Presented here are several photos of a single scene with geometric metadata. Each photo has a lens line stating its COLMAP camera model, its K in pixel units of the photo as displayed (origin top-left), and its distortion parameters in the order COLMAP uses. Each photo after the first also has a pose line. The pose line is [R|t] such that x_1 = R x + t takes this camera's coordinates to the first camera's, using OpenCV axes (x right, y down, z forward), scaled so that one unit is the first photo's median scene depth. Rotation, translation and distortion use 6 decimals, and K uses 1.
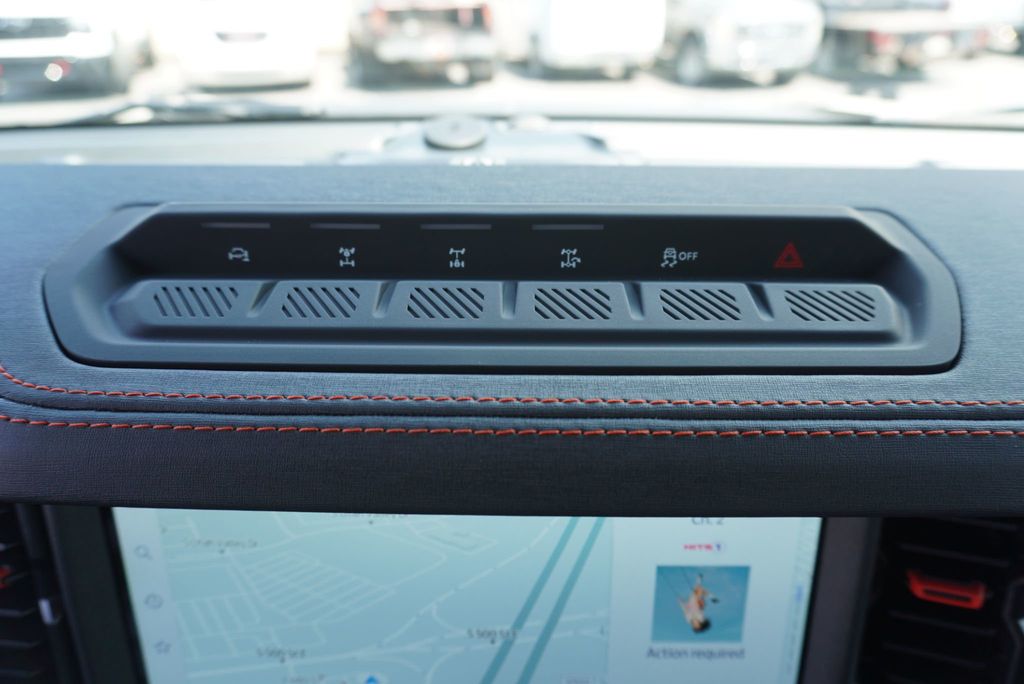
lens RADIAL K [[700.4, 0, 507.5], [0, 700.4, 342.0], [0, 0, 1]] dist [-0.038817, 0.035995]
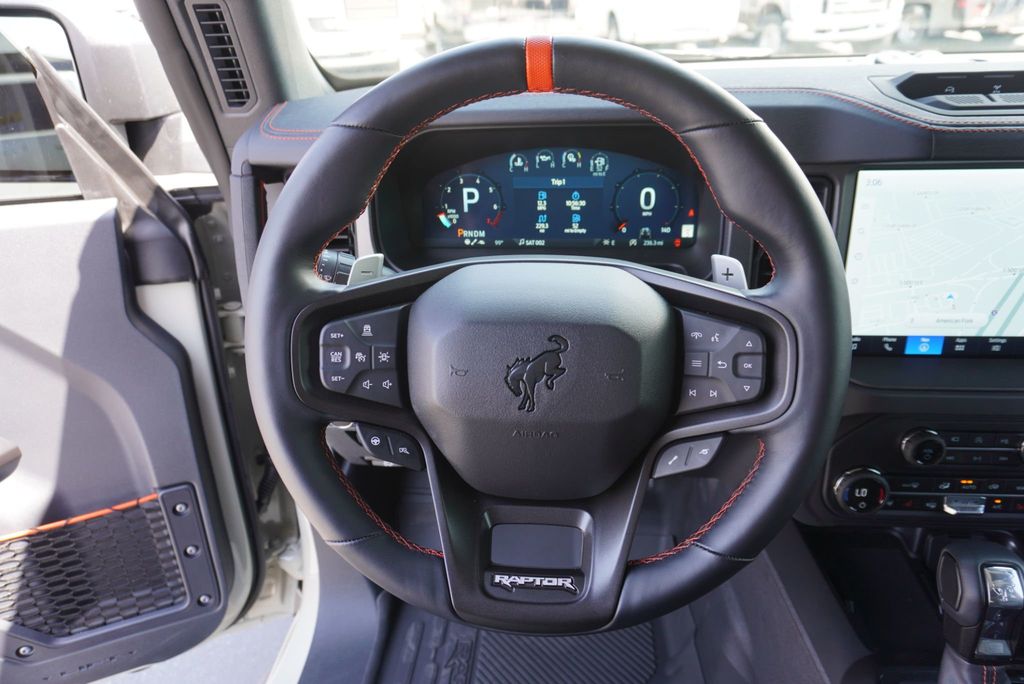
lens RADIAL K [[700.4, 0, 507.5], [0, 700.4, 342.0], [0, 0, 1]] dist [-0.038817, 0.035995]
pose [[0.997944, 0.003515, -0.063992, -1.516448], [-0.002094, 0.999750, 0.022259, 0.609673], [0.064054, -0.022079, 0.997702, -1.340588]]
